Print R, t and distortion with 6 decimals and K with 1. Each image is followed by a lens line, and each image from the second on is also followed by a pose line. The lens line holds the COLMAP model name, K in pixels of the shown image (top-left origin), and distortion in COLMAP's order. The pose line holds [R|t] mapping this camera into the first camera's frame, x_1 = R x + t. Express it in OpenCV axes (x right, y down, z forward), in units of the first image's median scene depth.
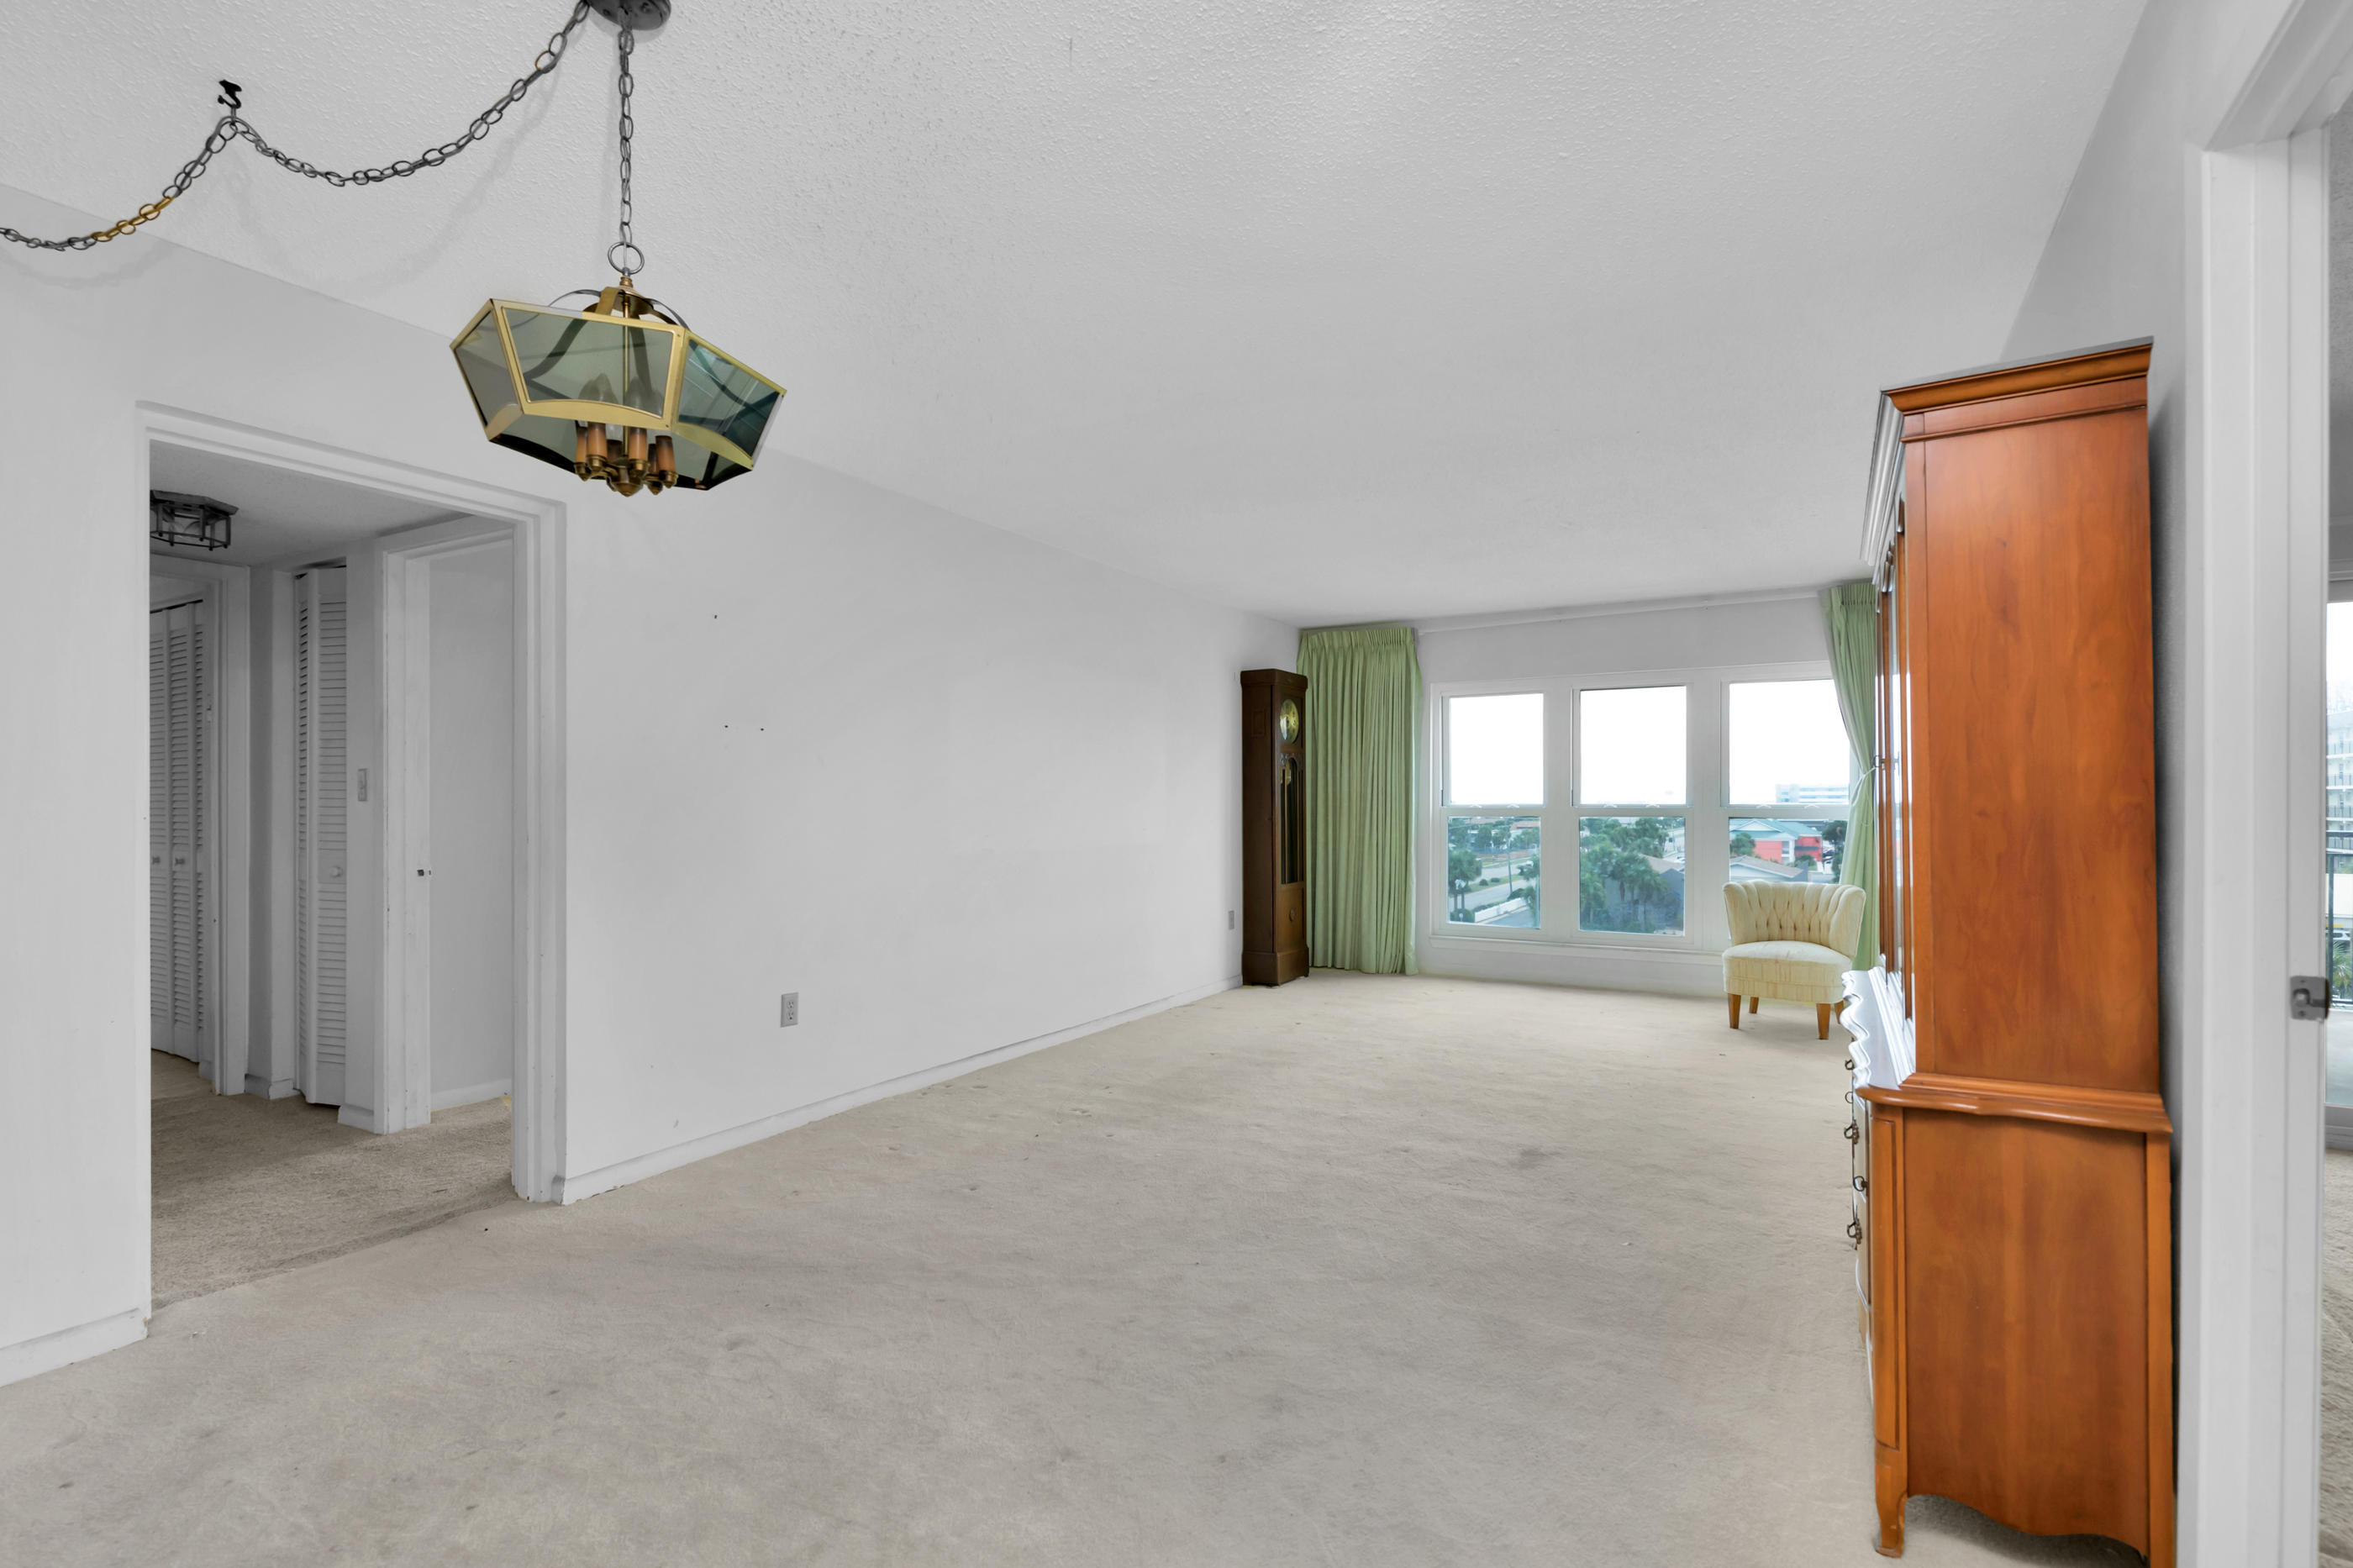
lens RADIAL K [[1072.0, 0, 1277.5], [0, 1072.0, 803.6], [0, 0, 1]] dist [0.003352, 0.000163]
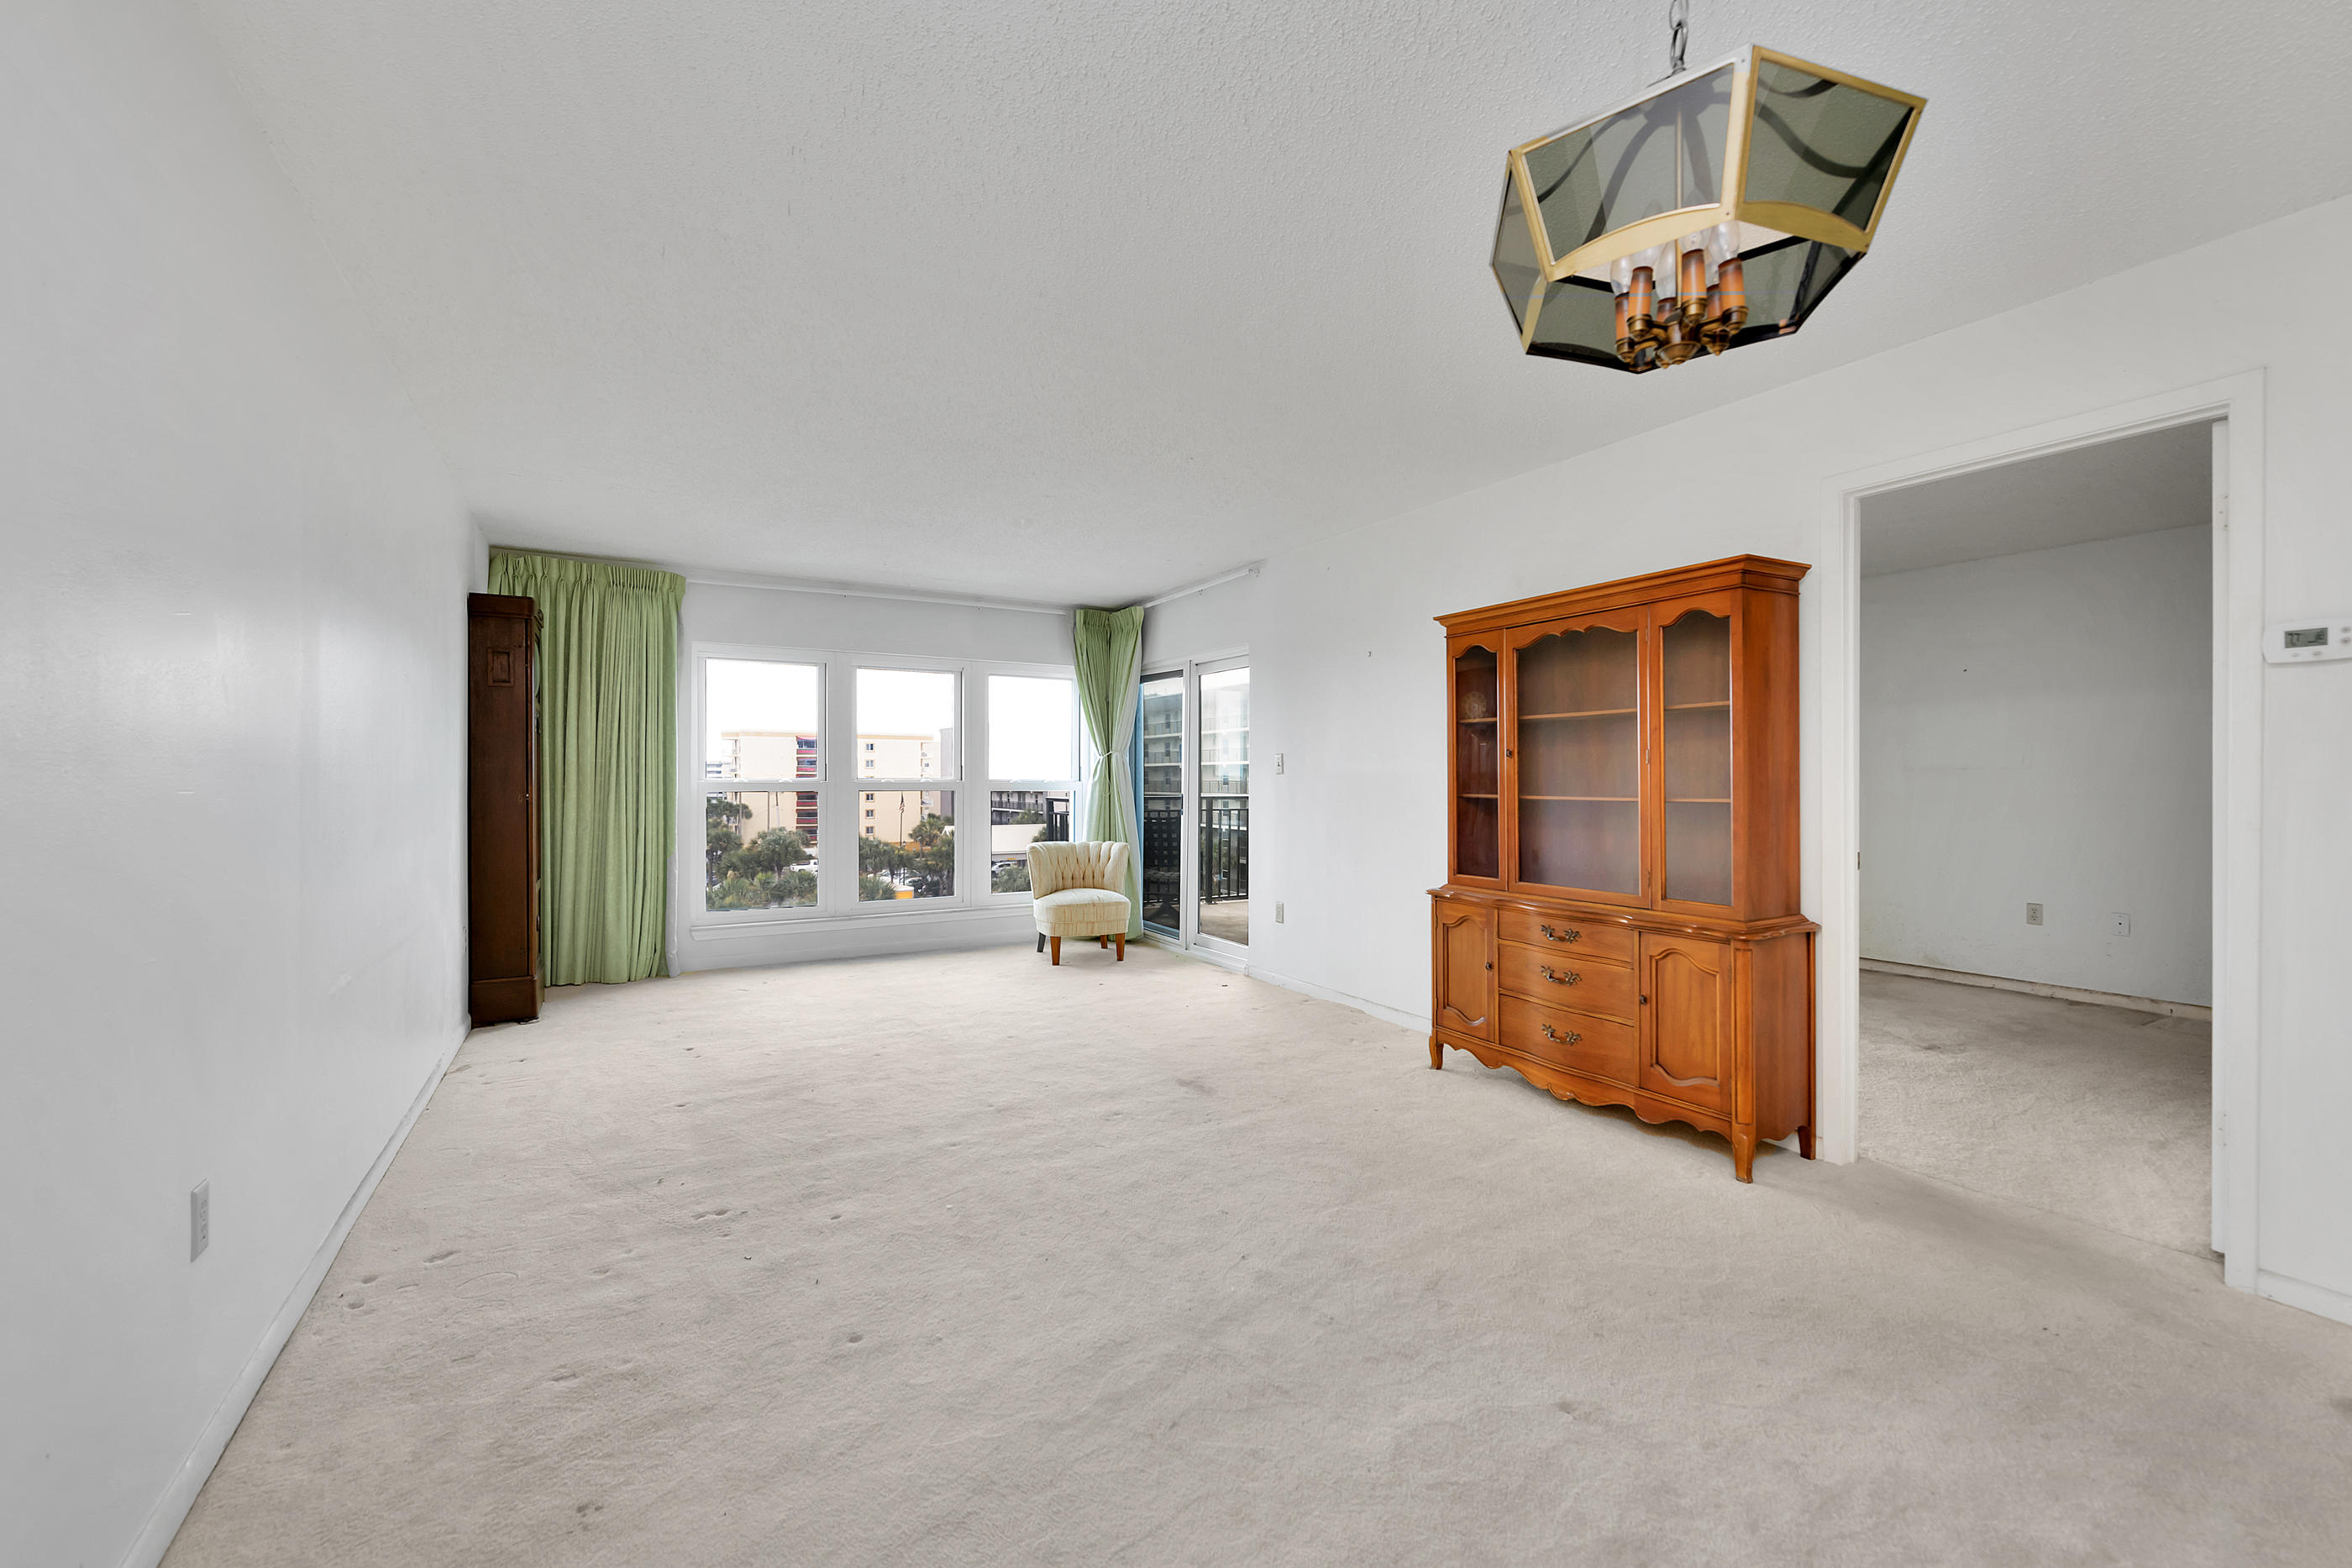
lens RADIAL K [[969.0, 0, 1221.7], [0, 969.0, 779.1], [0, 0, 1]] dist [0.000665, -0.002384]
pose [[0.499744, 0.001614, 0.866172, -0.394751], [-0.002585, 0.999997, -0.000372, 0.000645], [-0.866169, -0.002054, 0.499747, 0.274881]]
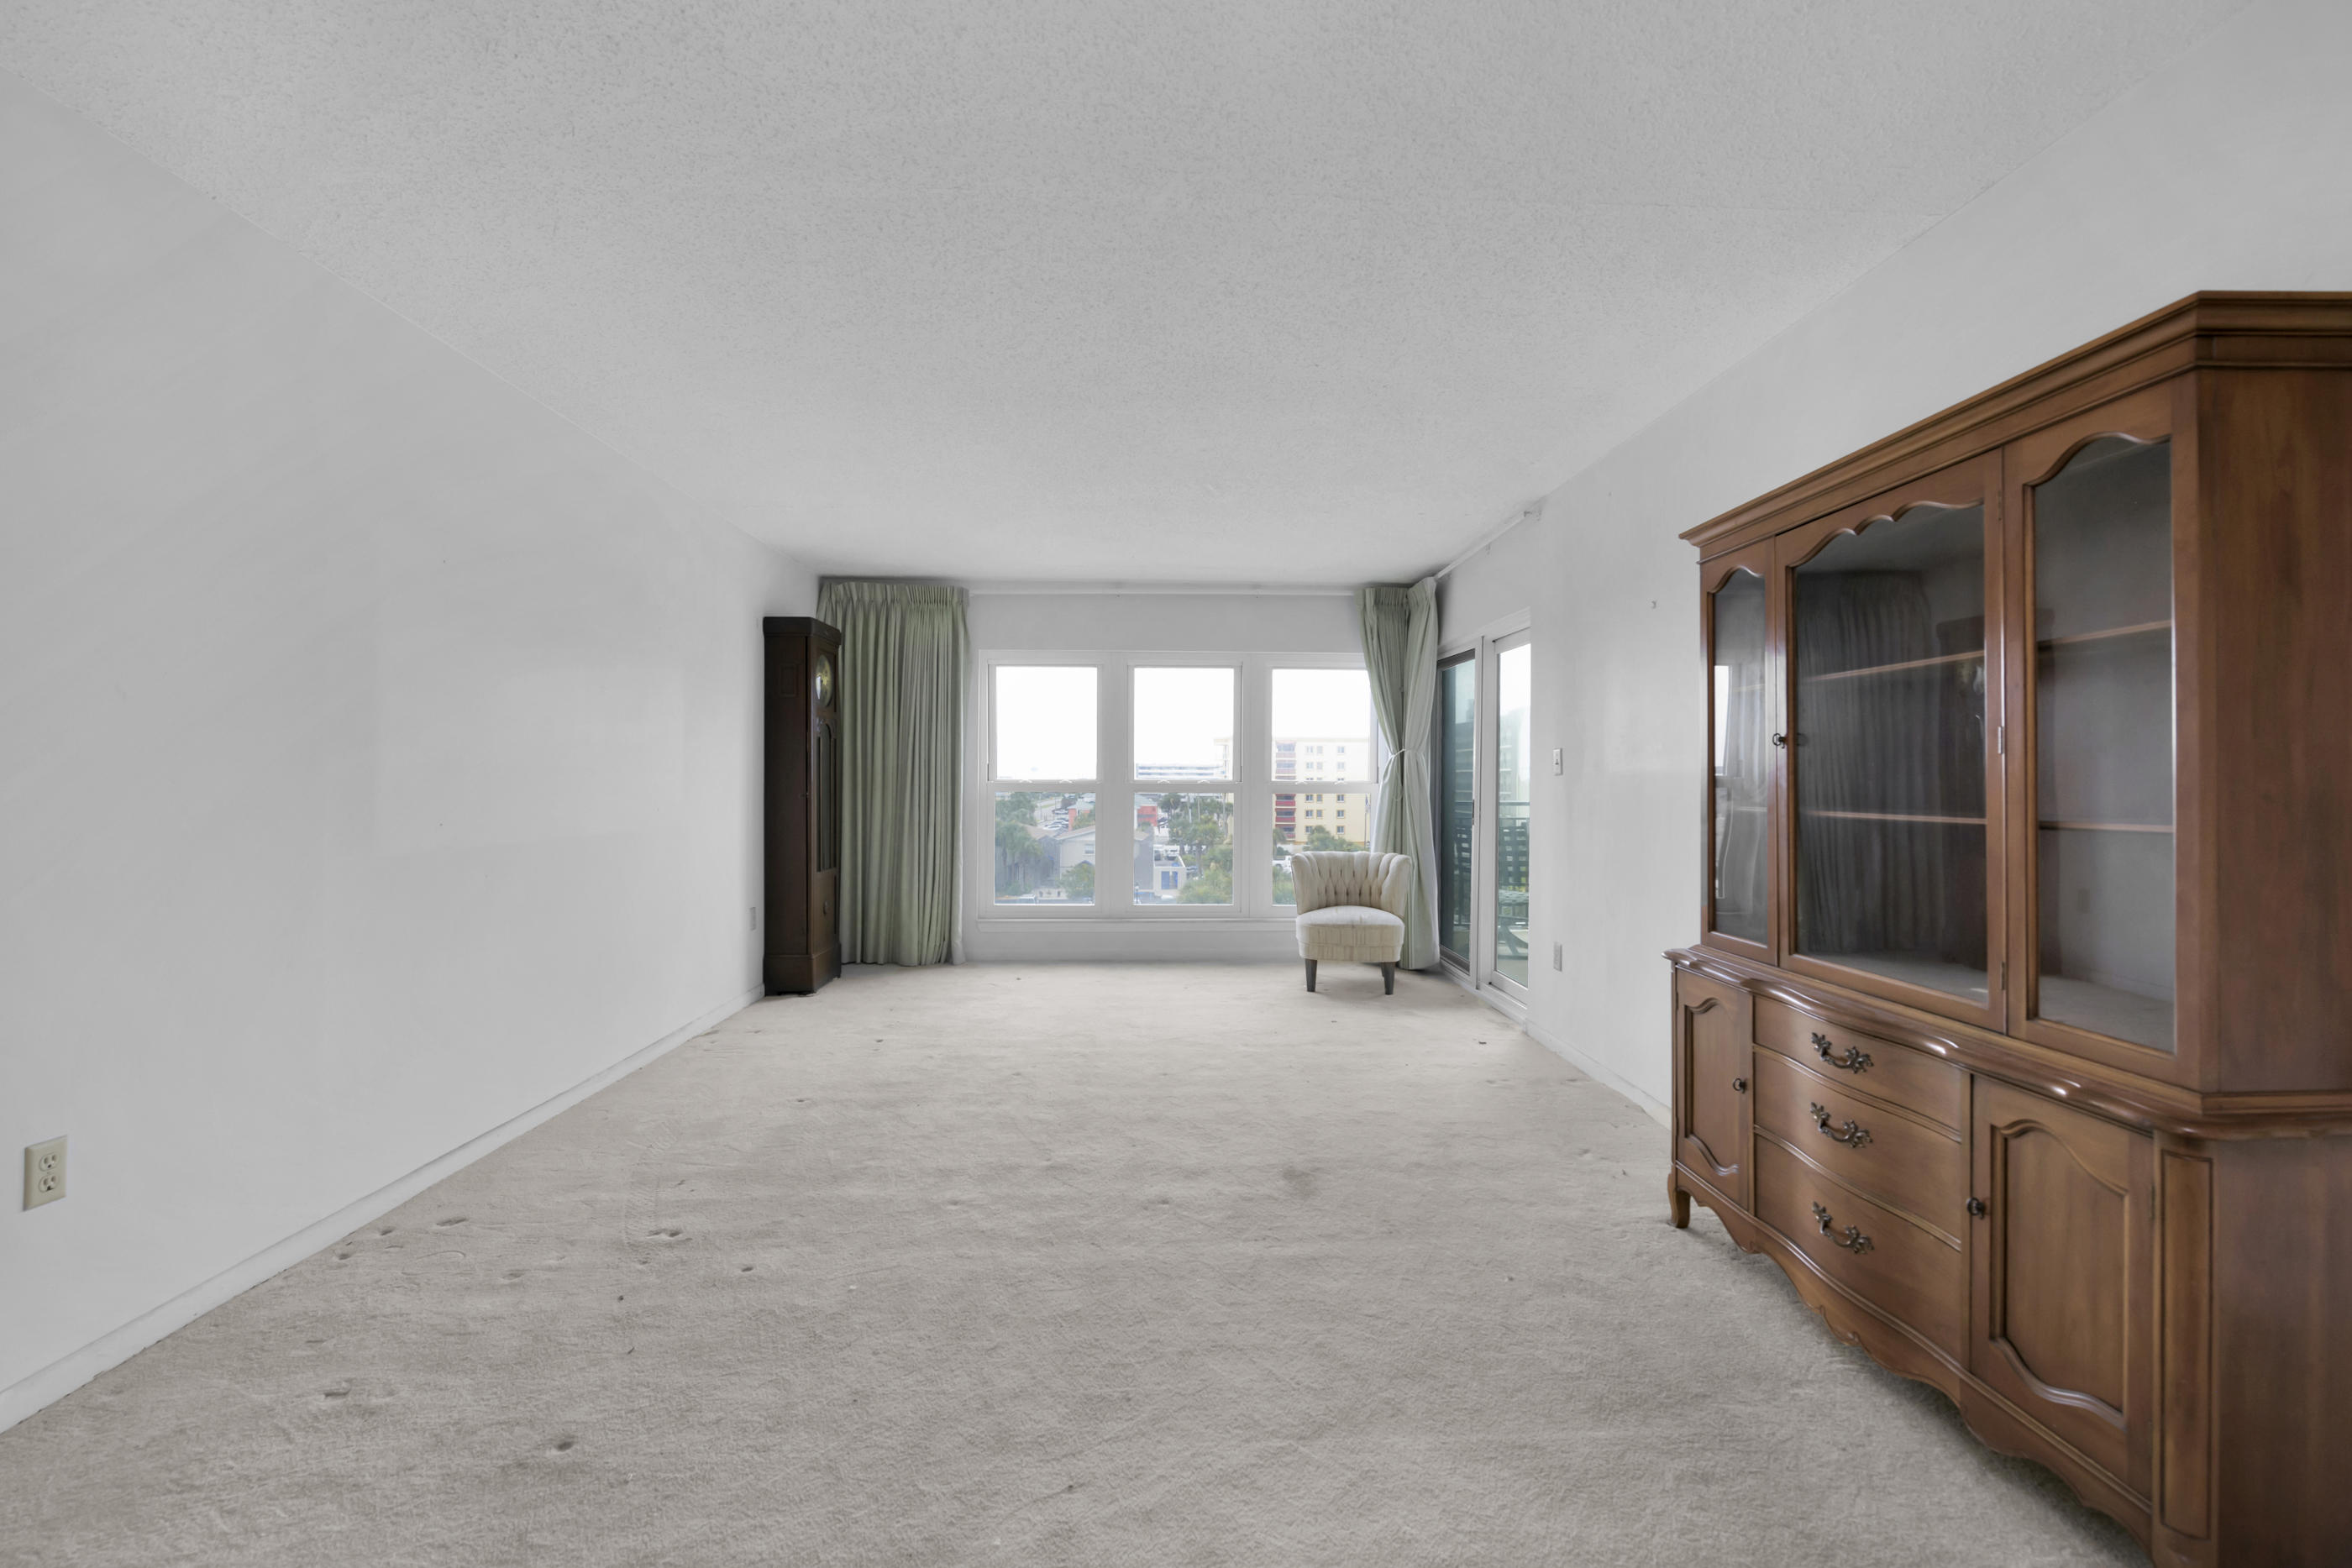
lens RADIAL K [[969.0, 0, 1208.3], [0, 969.0, 781.3], [0, 0, 1]] dist [0.000665, -0.002384]
pose [[0.858742, 0.004159, 0.512392, -0.143282], [-0.006138, 0.999979, 0.002171, -0.000022], [-0.512372, -0.005009, 0.858749, 0.213782]]
